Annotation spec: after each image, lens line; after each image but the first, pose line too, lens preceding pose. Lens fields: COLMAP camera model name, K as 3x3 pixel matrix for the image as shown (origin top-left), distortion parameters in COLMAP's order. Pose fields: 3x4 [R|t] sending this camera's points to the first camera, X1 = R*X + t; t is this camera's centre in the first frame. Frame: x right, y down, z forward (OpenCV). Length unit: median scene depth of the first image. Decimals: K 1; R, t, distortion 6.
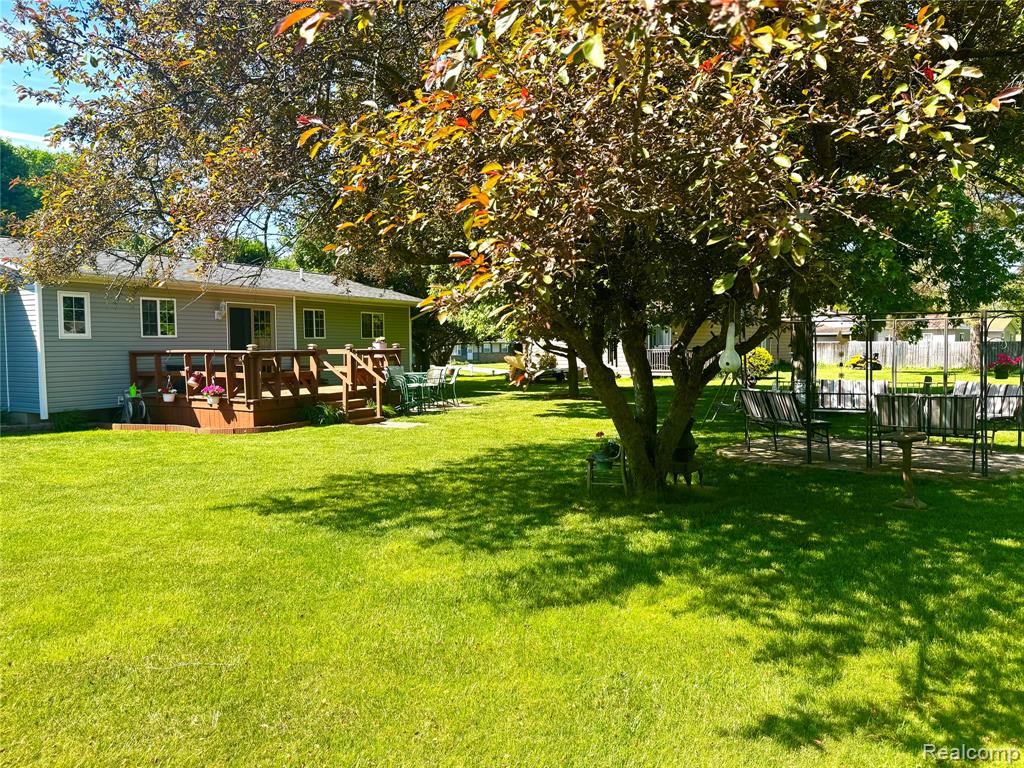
lens RADIAL K [[711.4, 0, 513.2], [0, 711.4, 388.0], [0, 0, 1]] dist [0.006848, 0.000017]
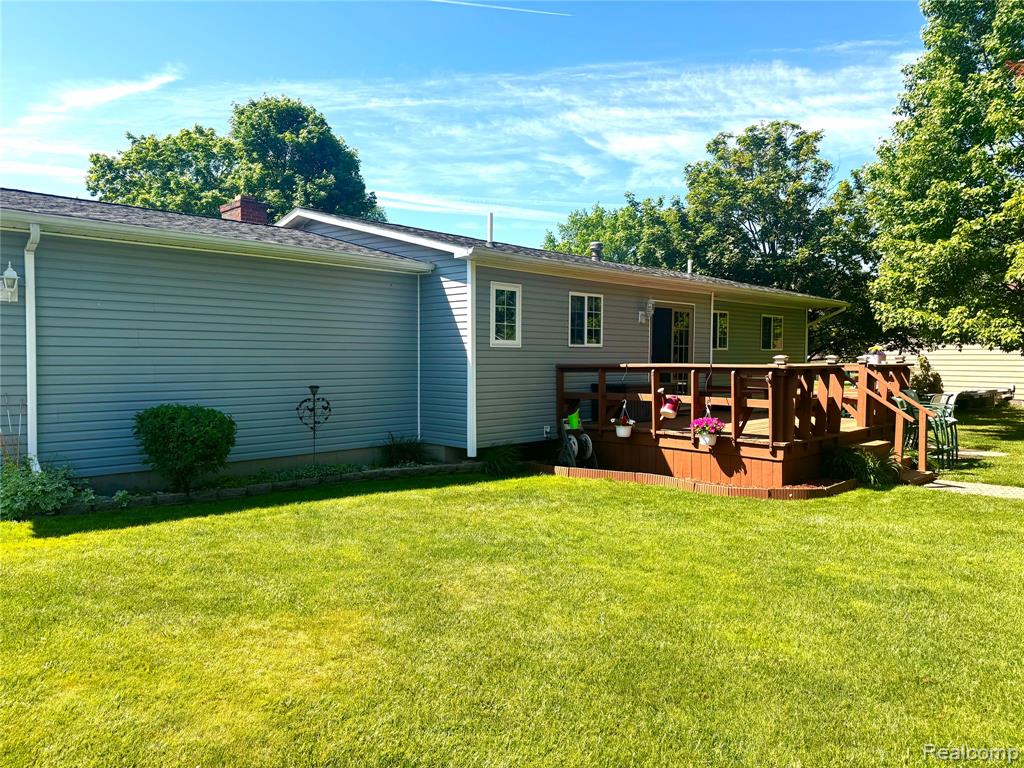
lens RADIAL K [[711.4, 0, 511.5], [0, 711.4, 381.8], [0, 0, 1]] dist [0.006848, 0.000017]
pose [[0.950773, 0.015217, -0.309514, -0.381990], [-0.025810, 0.999212, -0.030159, -0.011459], [0.308811, 0.036663, 0.950417, 0.309270]]
